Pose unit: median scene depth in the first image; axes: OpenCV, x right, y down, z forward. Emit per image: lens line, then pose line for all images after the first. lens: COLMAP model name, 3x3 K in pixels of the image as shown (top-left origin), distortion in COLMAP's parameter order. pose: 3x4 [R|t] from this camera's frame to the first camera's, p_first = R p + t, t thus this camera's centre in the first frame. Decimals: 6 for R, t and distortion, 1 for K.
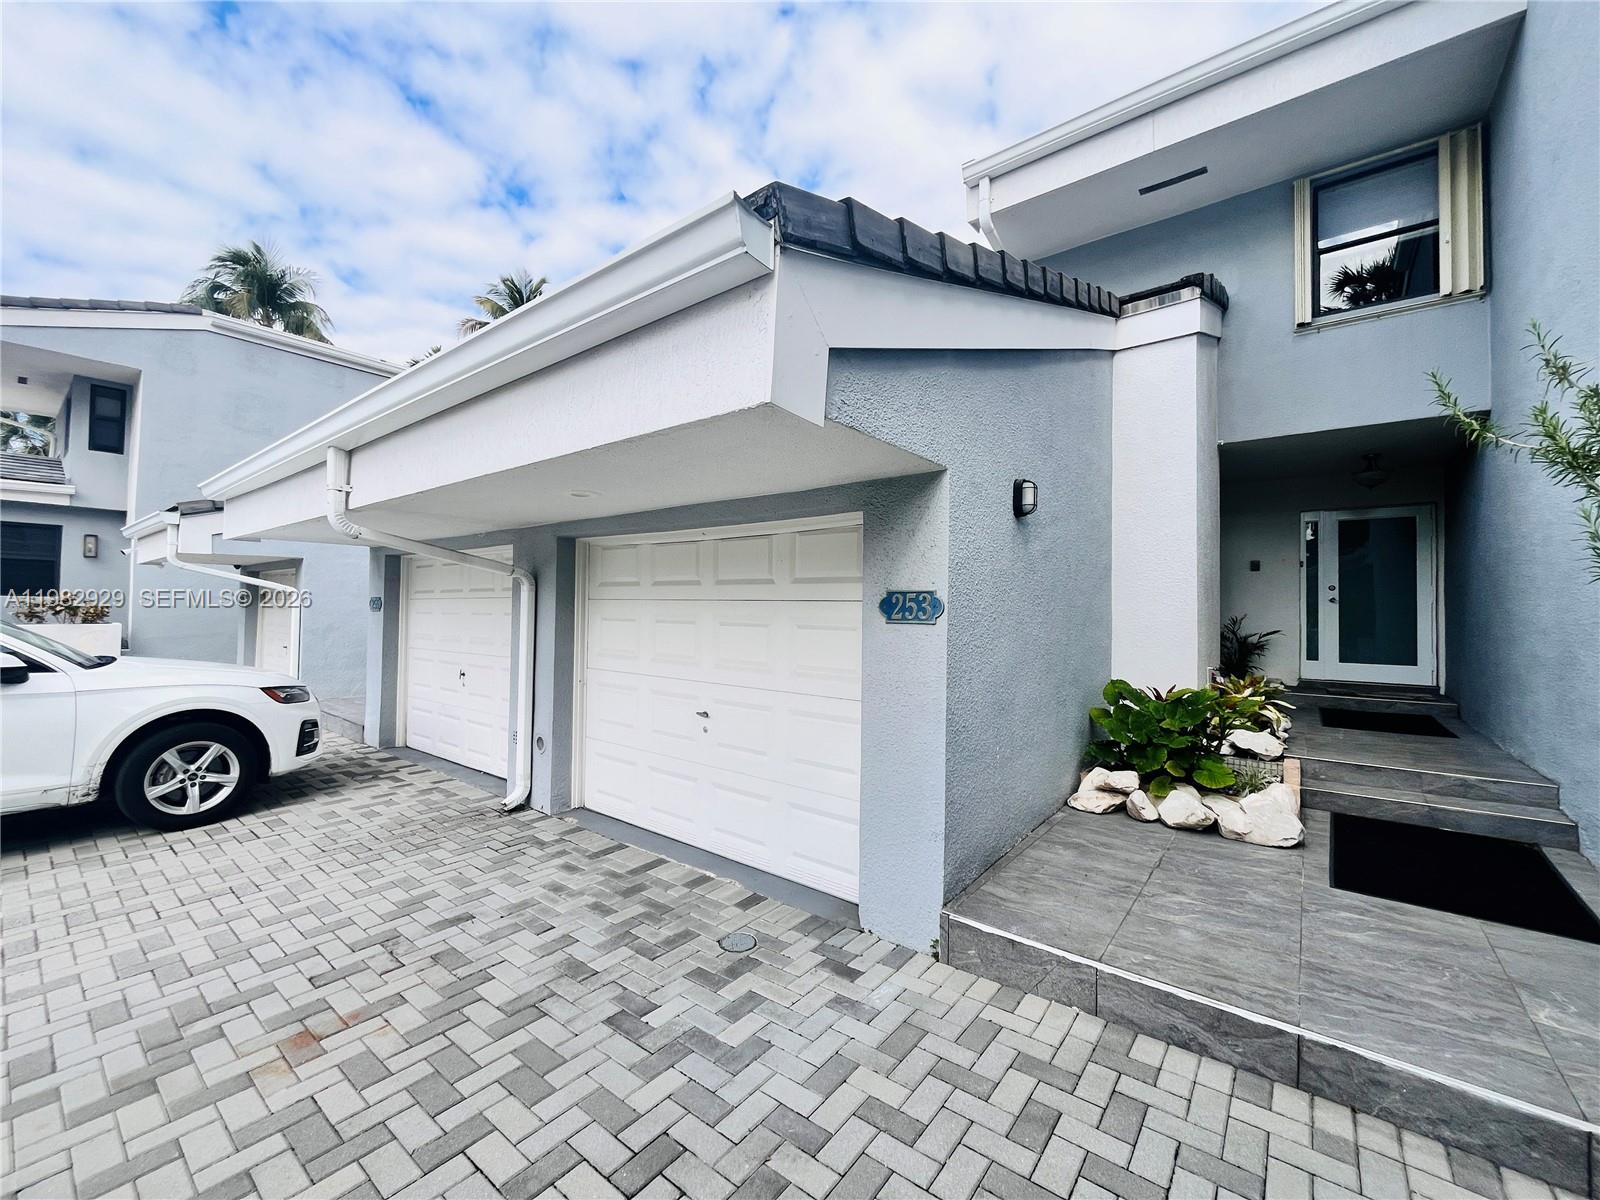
lens RADIAL K [[644.3, 0, 796.3], [0, 644.3, 596.4], [0, 0, 1]] dist [-0.003747, 0.000134]
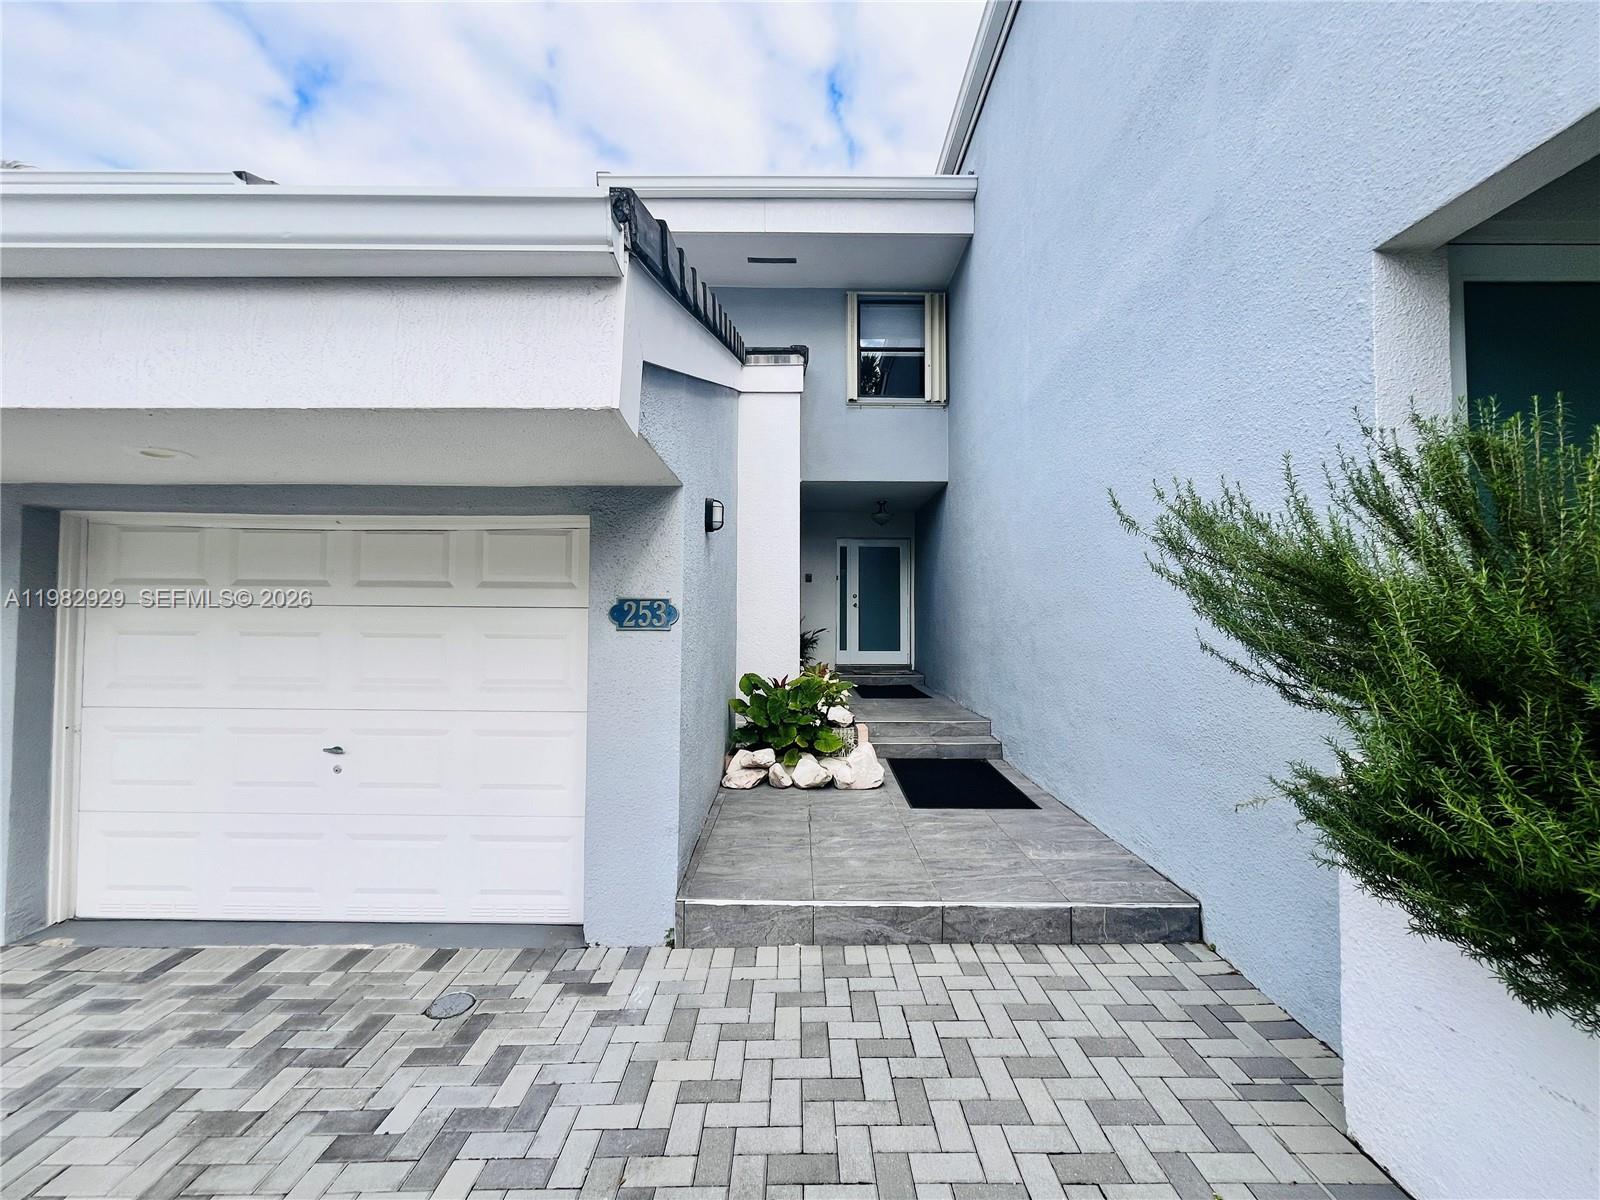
lens RADIAL K [[644.3, 0, 796.9], [0, 644.3, 595.6], [0, 0, 1]] dist [-0.003747, 0.000134]
pose [[0.782145, 0.010866, 0.623002, -0.216008], [-0.008078, 0.999941, -0.007299, -0.005953], [-0.623044, 0.000677, 0.782186, 0.032076]]
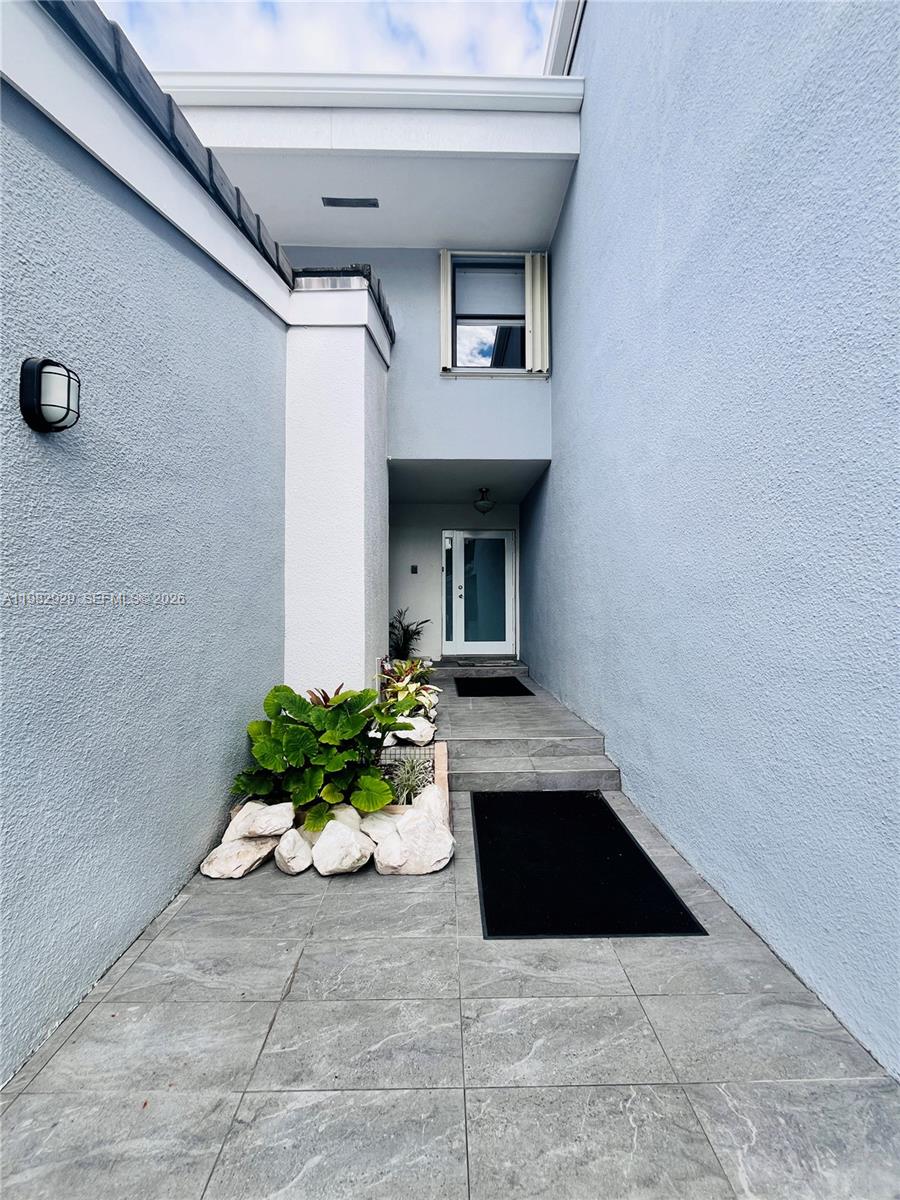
lens RADIAL K [[483.2, 0, 452.5], [0, 483.2, 599.2], [0, 0, 1]] dist [-0.003747, 0.000134]
pose [[0.767559, -0.003251, 0.640970, 0.334347], [-0.001416, 0.999976, 0.006767, 0.011711], [-0.640976, -0.006101, 0.767536, 0.456687]]
